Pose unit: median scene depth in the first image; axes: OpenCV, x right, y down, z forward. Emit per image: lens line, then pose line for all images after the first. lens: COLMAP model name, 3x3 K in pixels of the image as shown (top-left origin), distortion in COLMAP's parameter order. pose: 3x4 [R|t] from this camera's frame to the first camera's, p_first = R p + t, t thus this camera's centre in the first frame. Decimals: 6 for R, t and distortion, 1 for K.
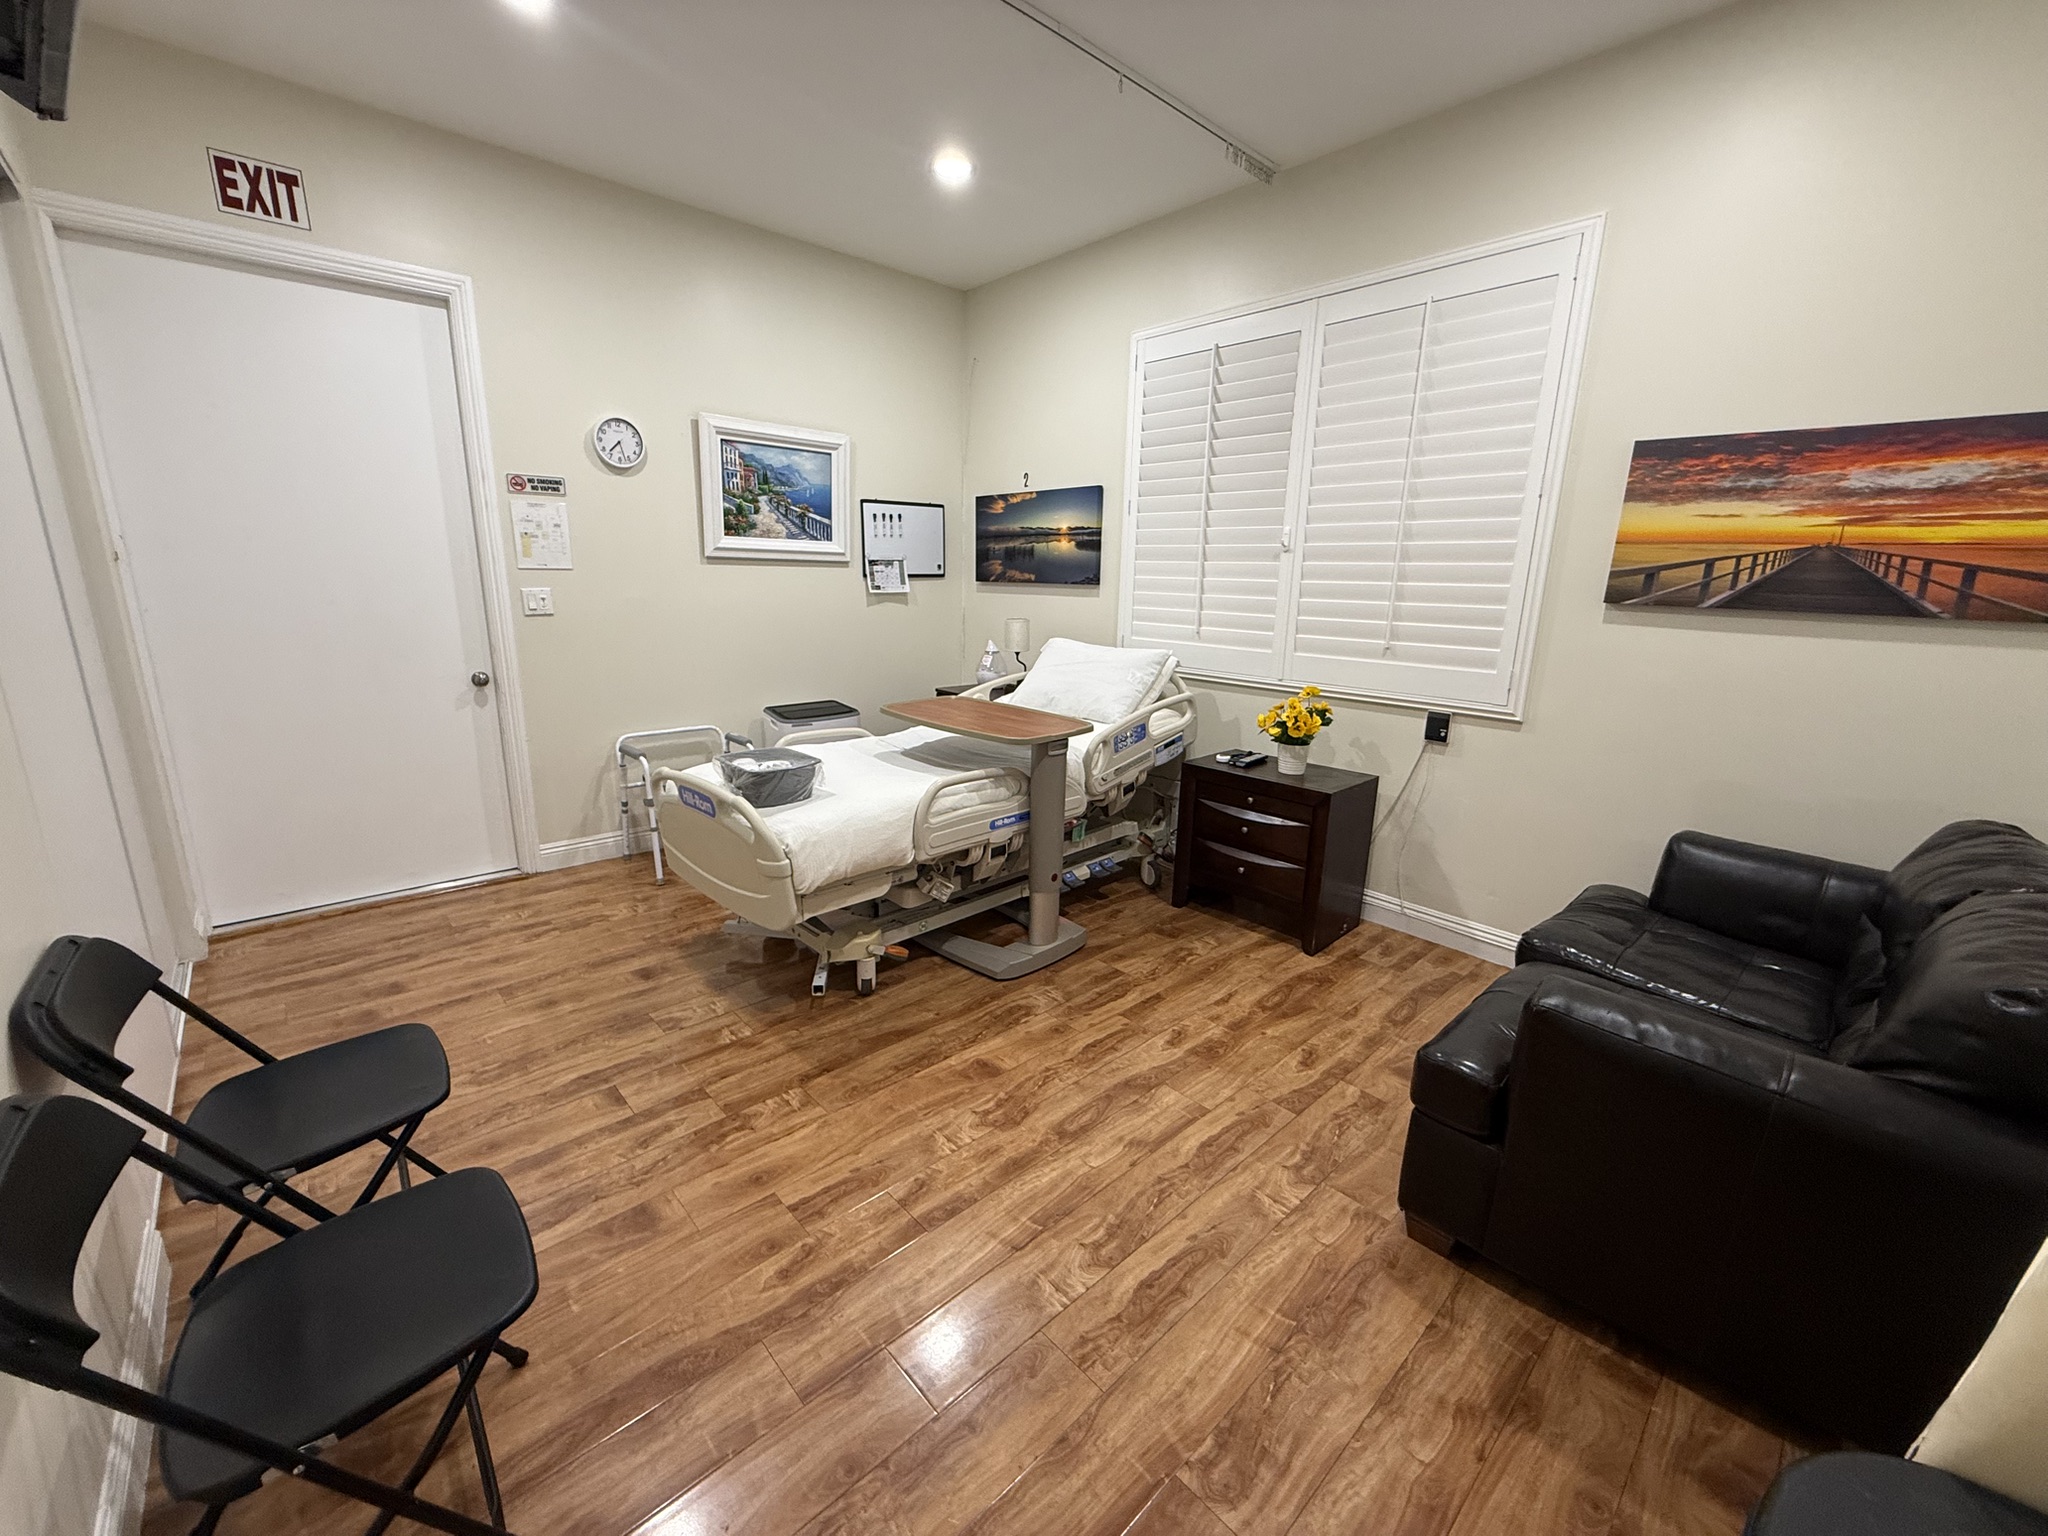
lens RADIAL K [[816.6, 0, 1017.9], [0, 816.6, 766.4], [0, 0, 1]] dist [-0.001193, 0.000282]
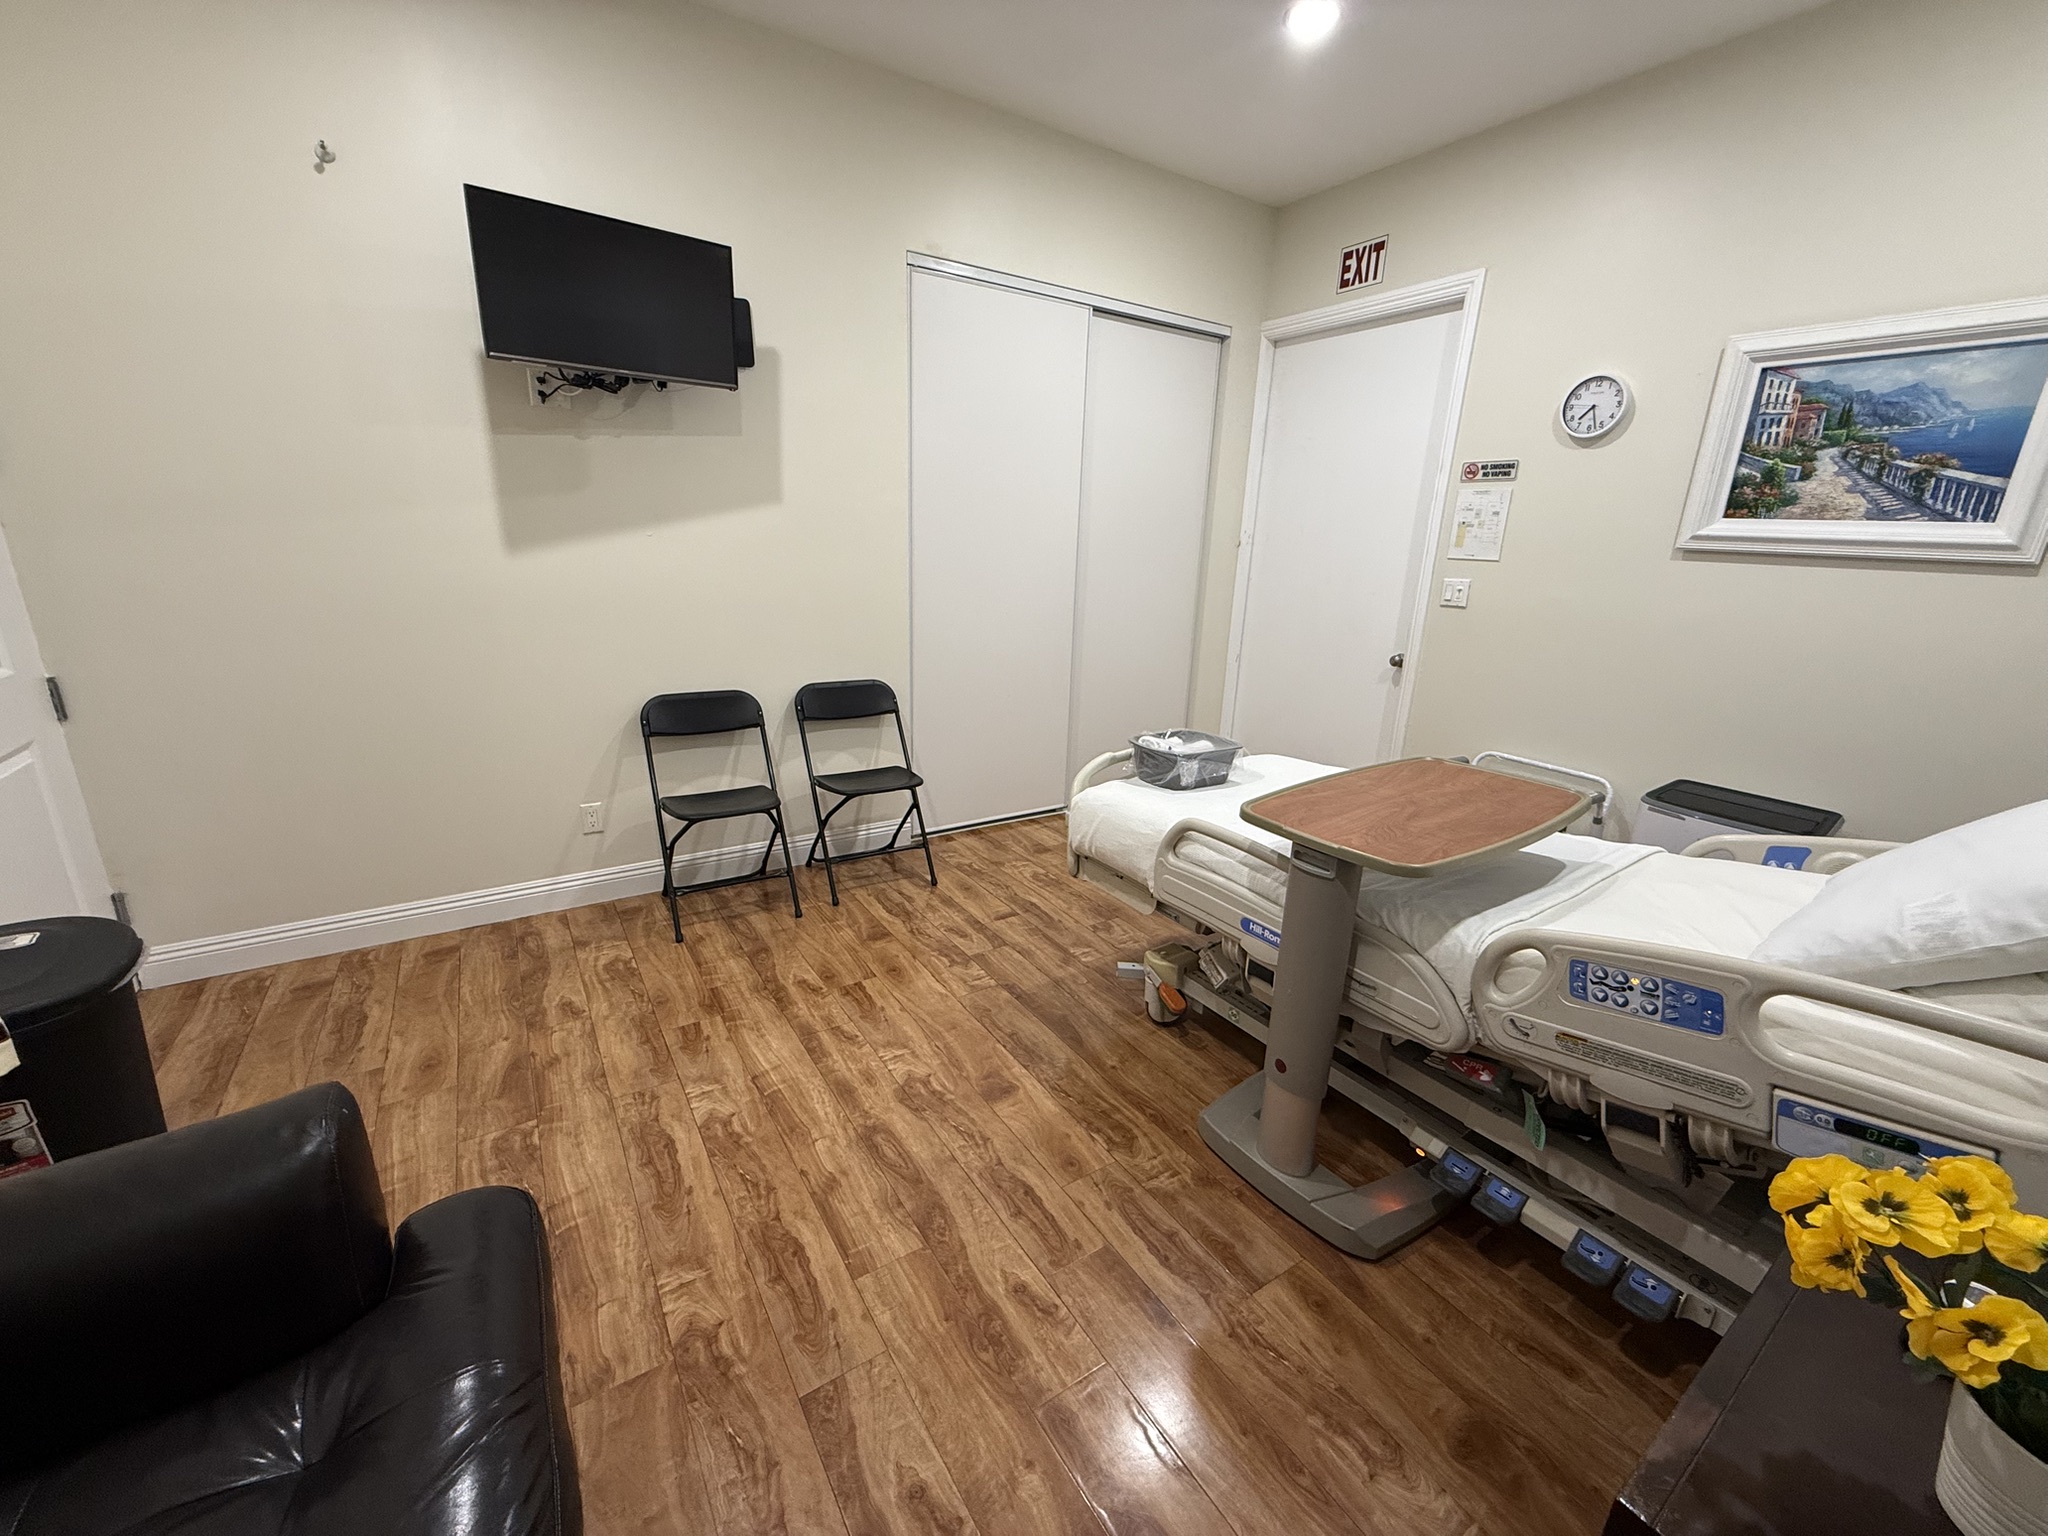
lens RADIAL K [[817.7, 0, 1013.8], [0, 817.7, 765.1], [0, 0, 1]] dist [-0.000956, 0.000291]
pose [[-0.172315, 0.248874, -0.953084, 0.686766], [-0.266814, 0.919594, 0.288368, -0.216476], [0.948218, 0.303987, -0.092057, 0.920679]]
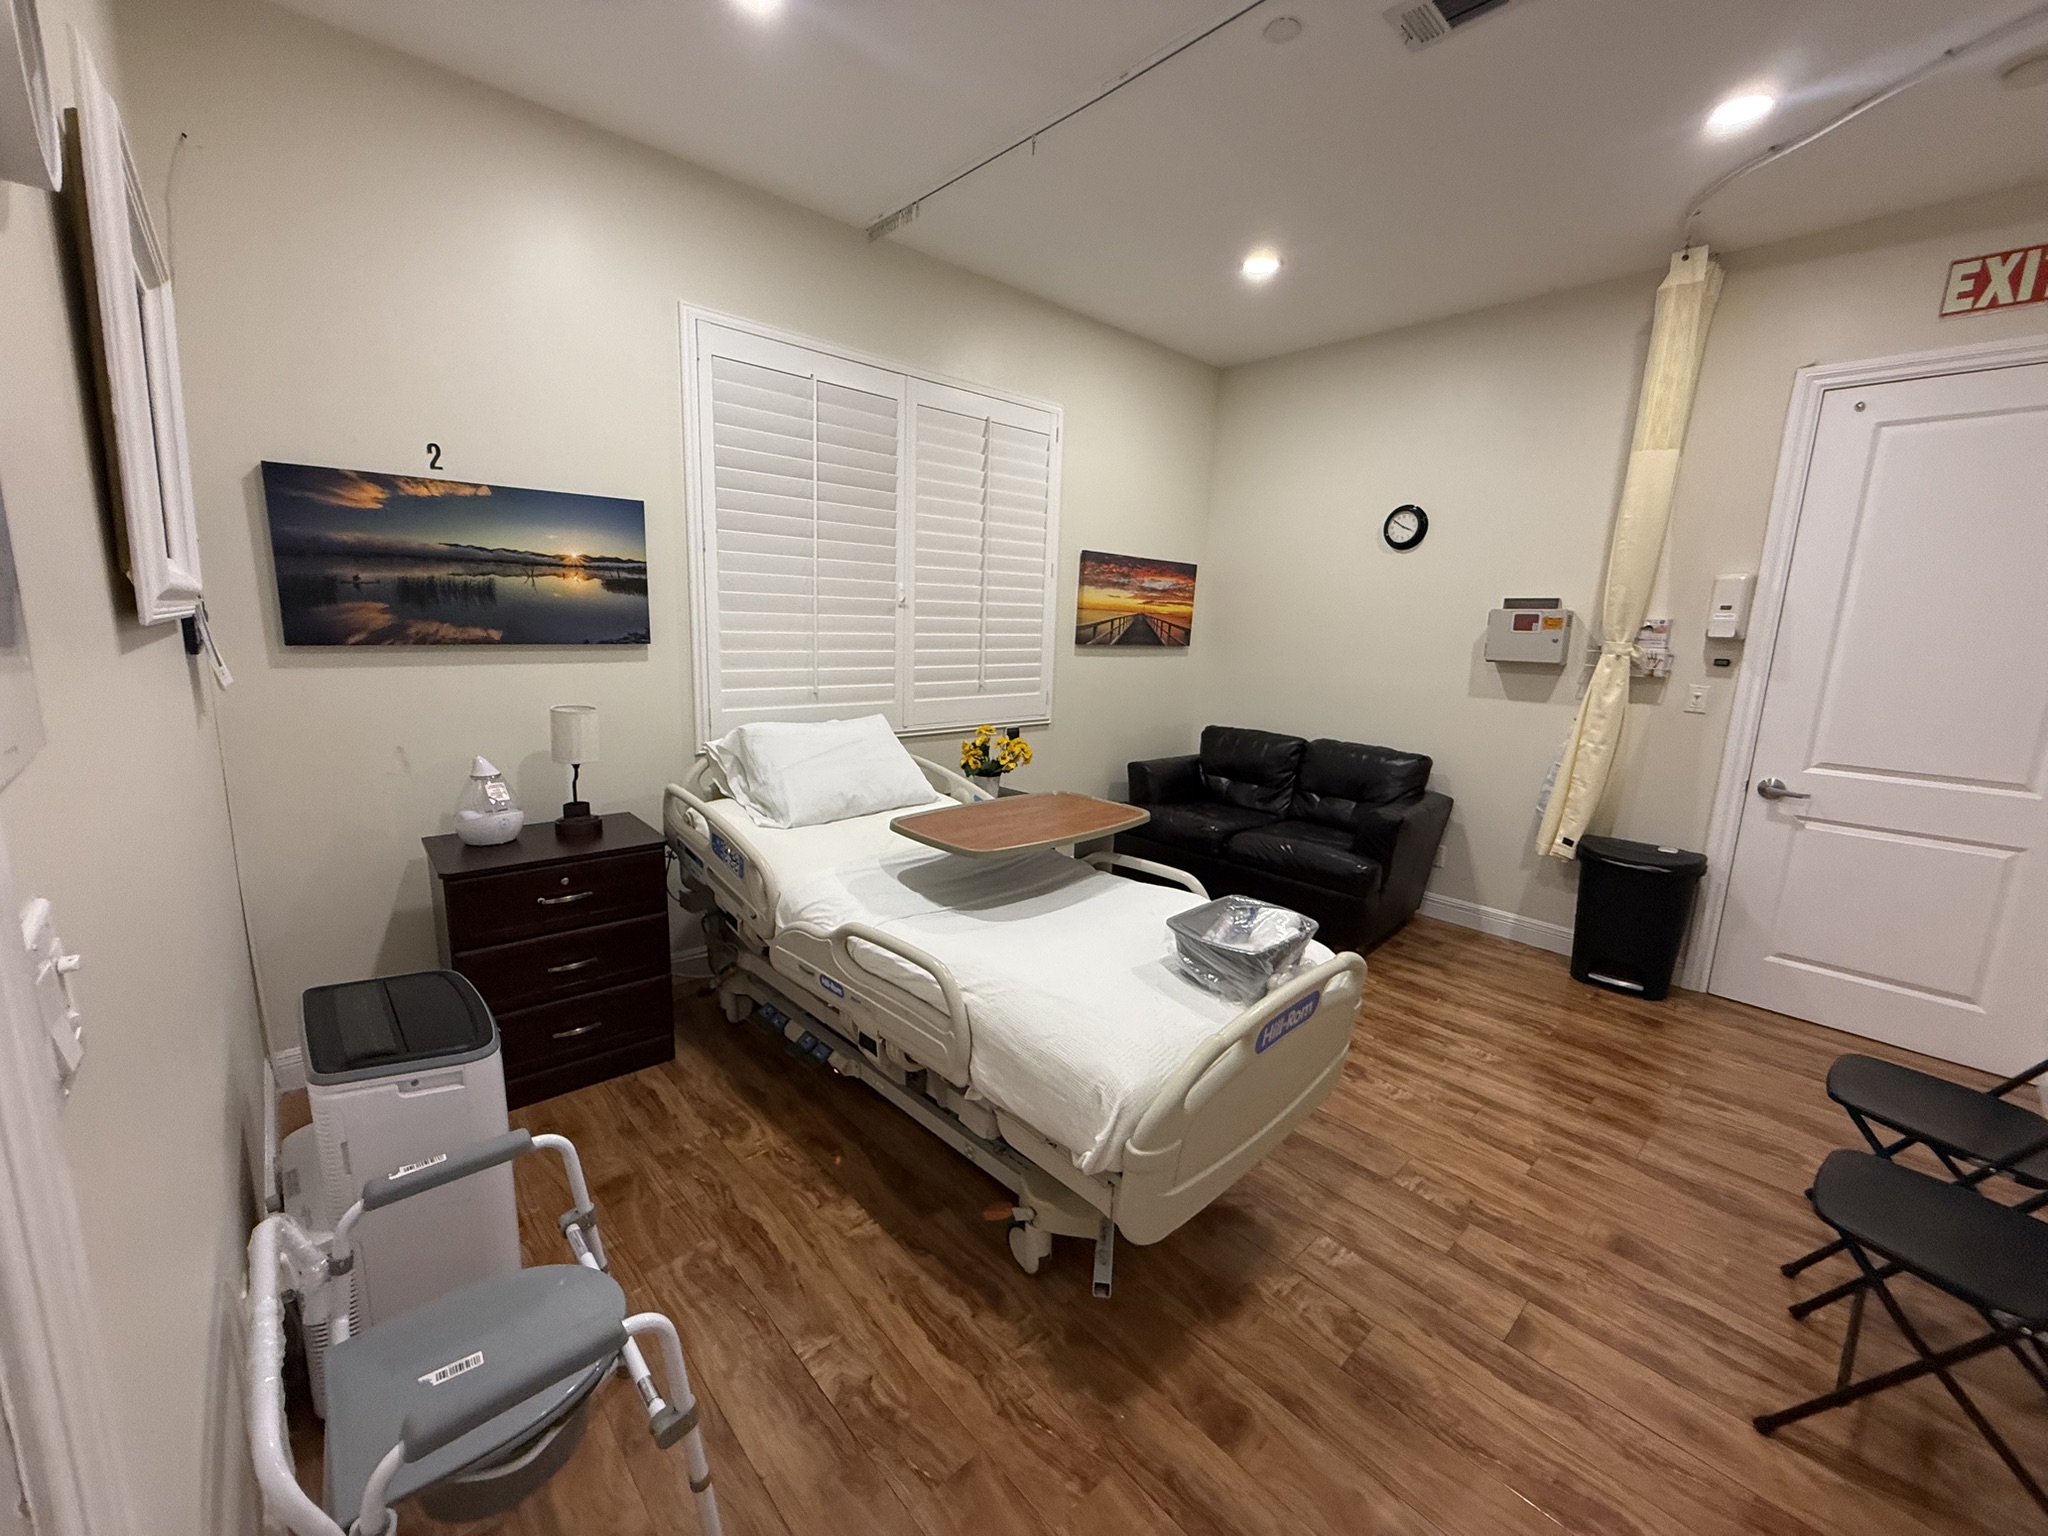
lens RADIAL K [[817.7, 0, 1013.8], [0, 817.7, 765.1], [0, 0, 1]] dist [-0.000956, 0.000291]
pose [[0.008055, -0.201036, 0.979551, -1.013023], [0.200978, 0.959919, 0.195354, -0.333367], [-0.979563, 0.195295, 0.048136, 1.159346]]
